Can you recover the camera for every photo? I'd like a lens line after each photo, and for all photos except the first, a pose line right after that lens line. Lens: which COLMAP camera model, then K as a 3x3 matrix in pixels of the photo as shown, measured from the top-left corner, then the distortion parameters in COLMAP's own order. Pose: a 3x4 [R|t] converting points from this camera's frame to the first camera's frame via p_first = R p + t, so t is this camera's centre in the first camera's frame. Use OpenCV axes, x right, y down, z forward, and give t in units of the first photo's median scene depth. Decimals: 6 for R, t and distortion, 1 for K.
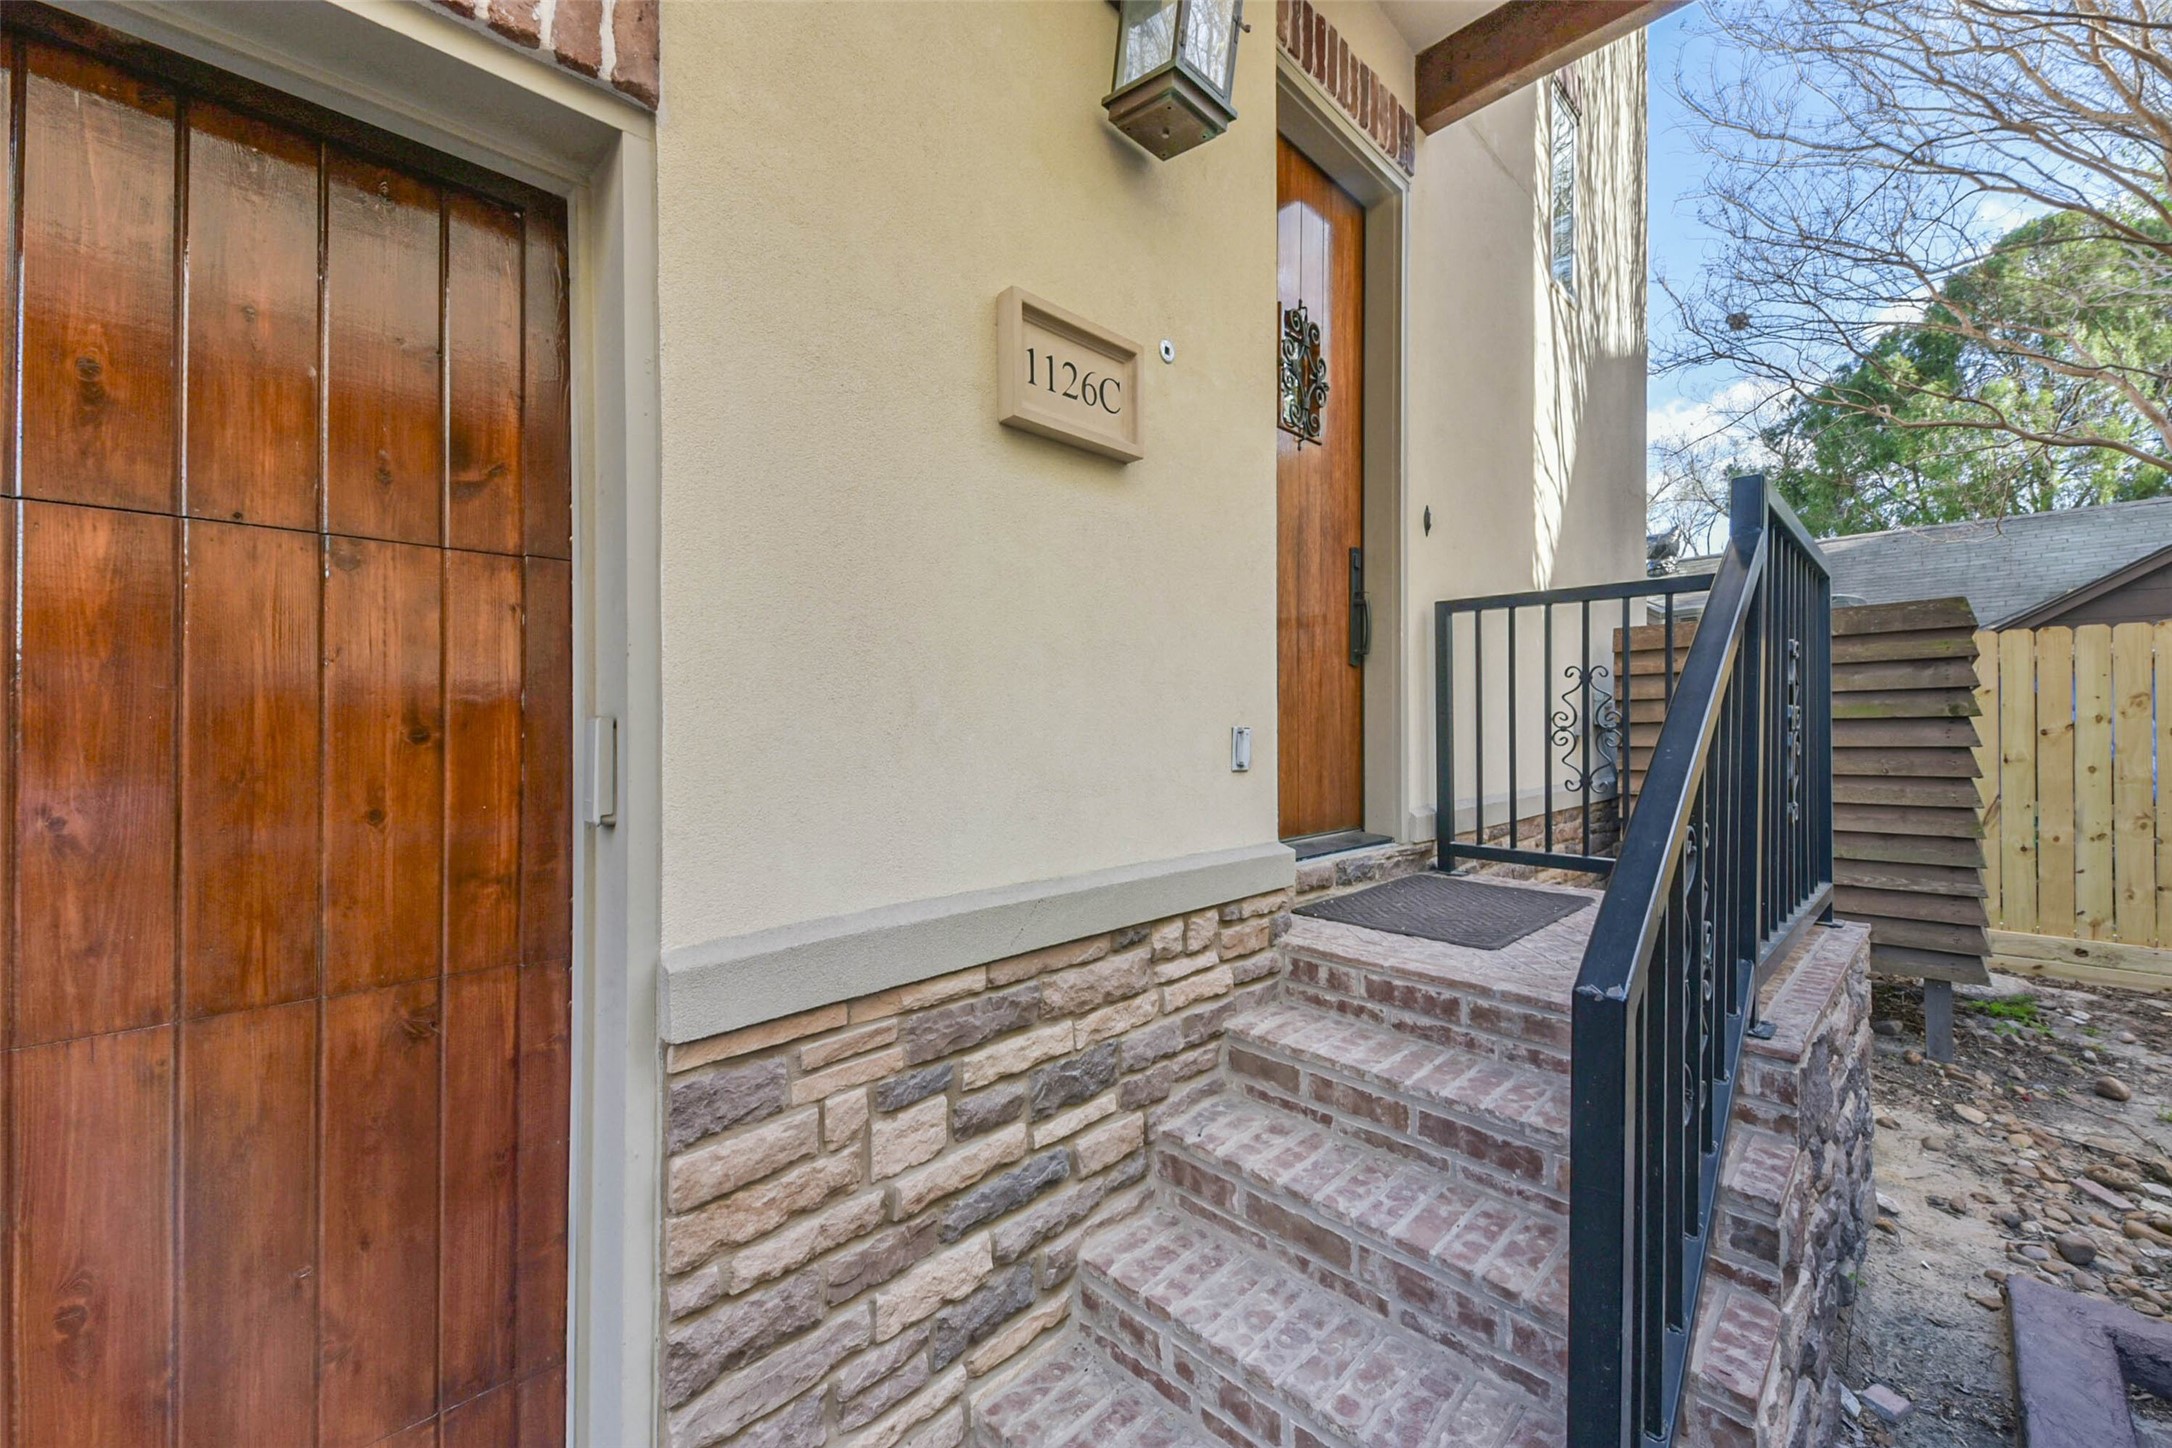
lens RADIAL K [[842.1, 0, 1083.4], [0, 842.1, 720.0], [0, 0, 1]] dist [0.053870, -0.019636]
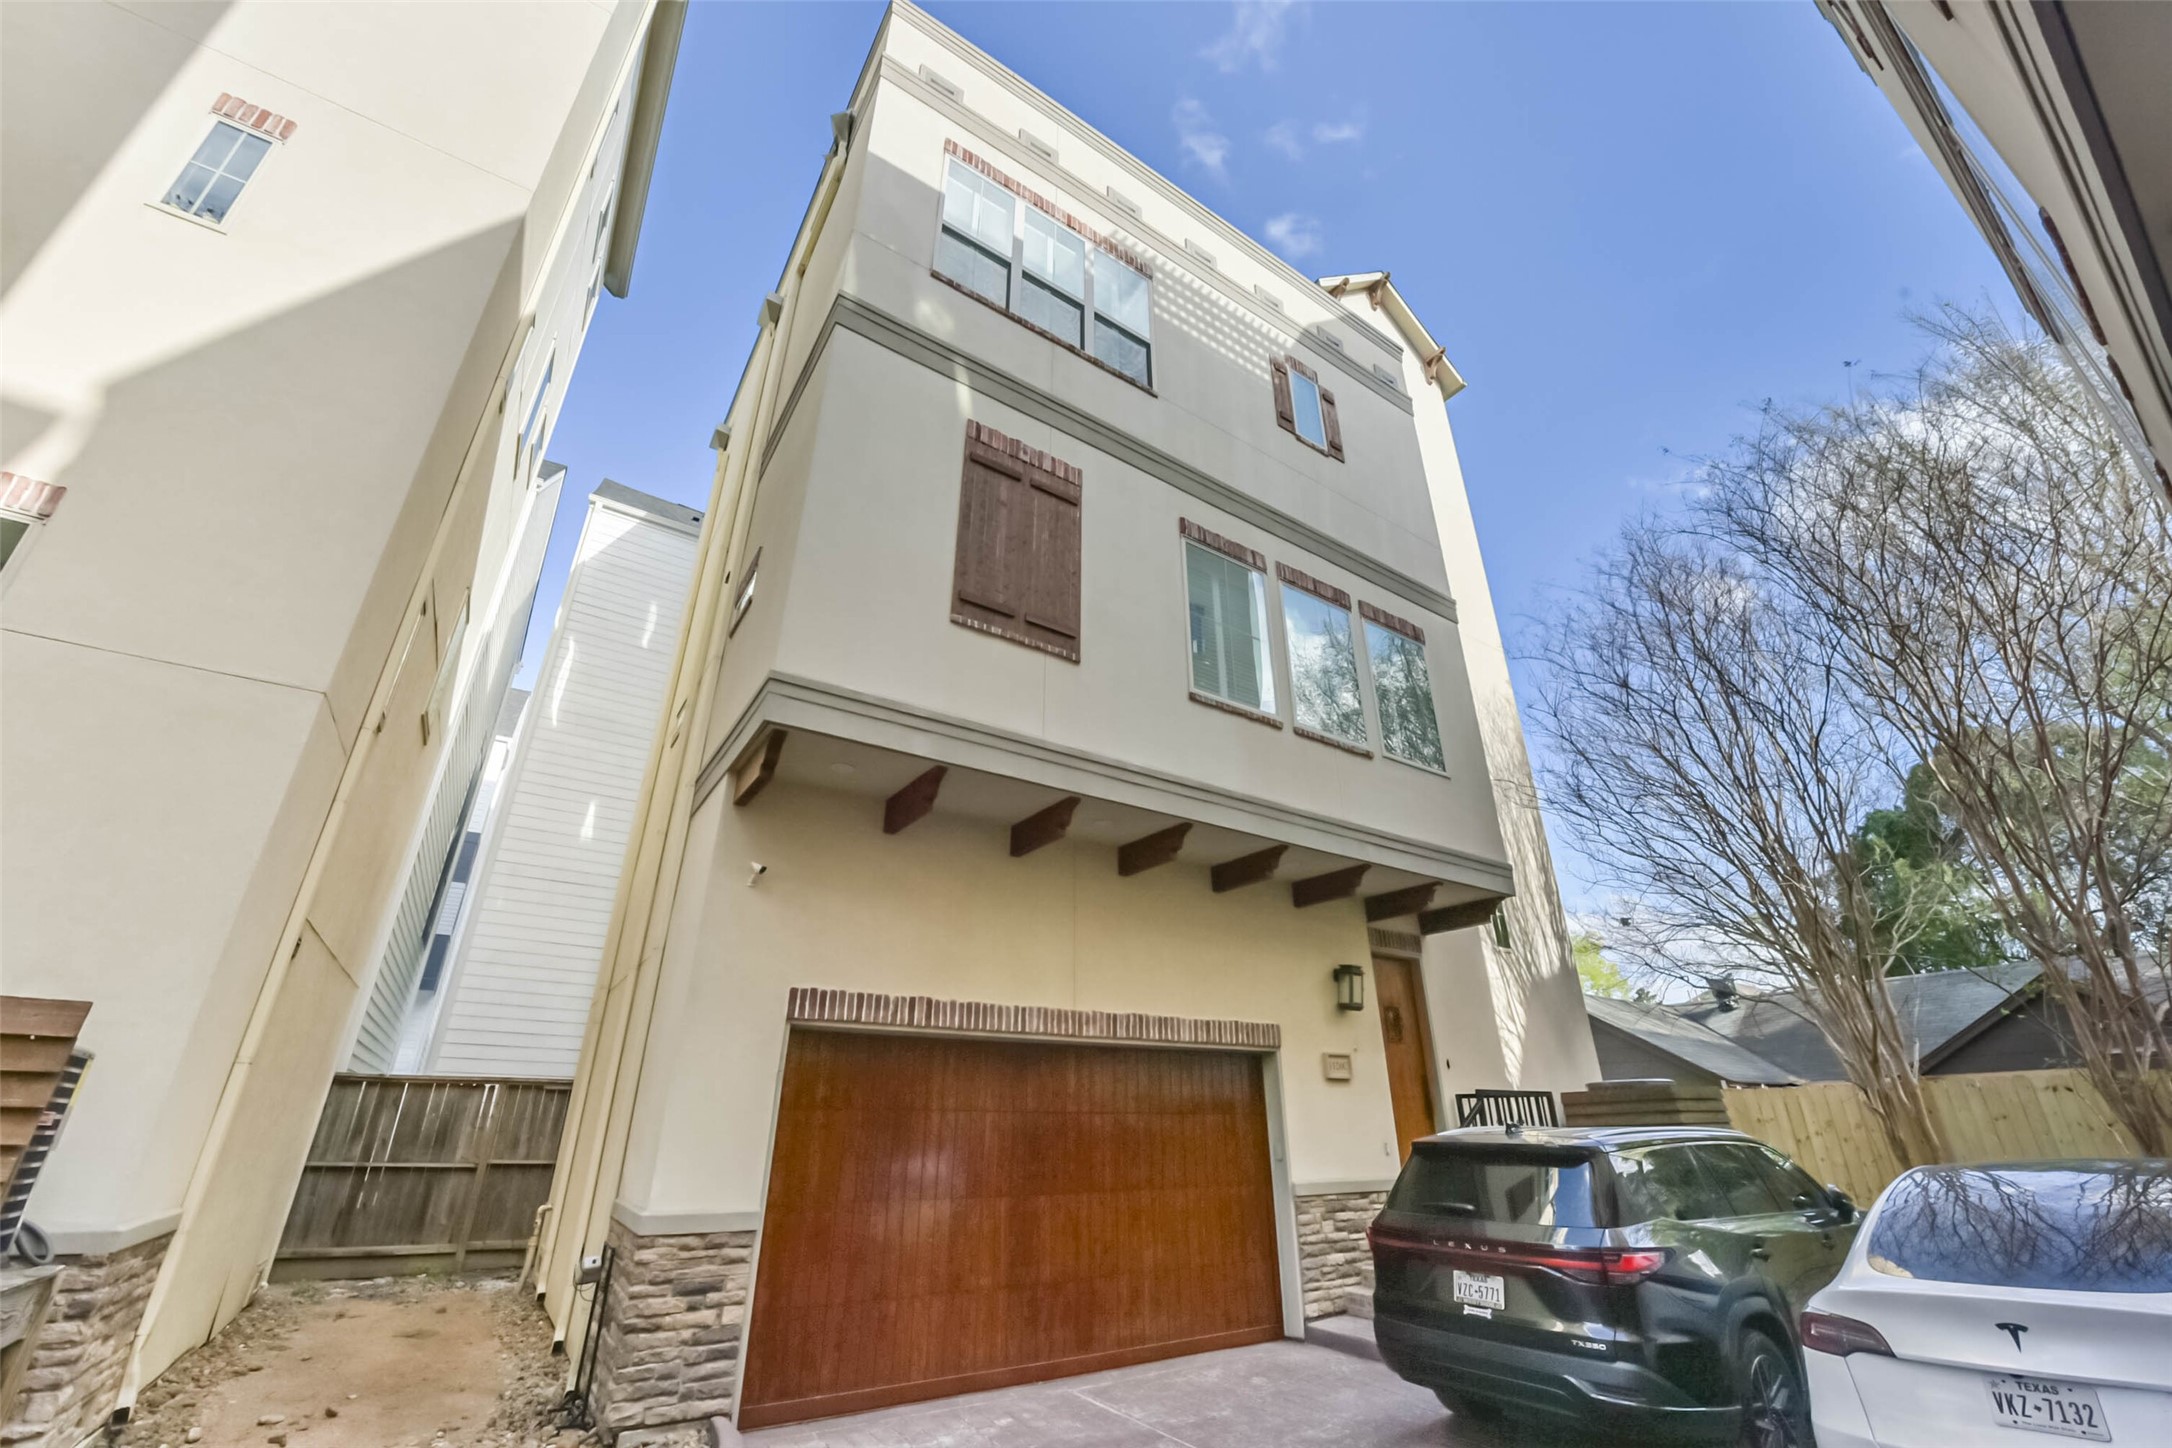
lens RADIAL K [[842.1, 0, 1083.4], [0, 842.1, 720.0], [0, 0, 1]] dist [0.053870, -0.019636]
pose [[0.978705, -0.089101, -0.184926, -0.392583], [0.005407, 0.911760, -0.410688, -0.204177], [0.205201, 0.400943, 0.892826, -5.096726]]
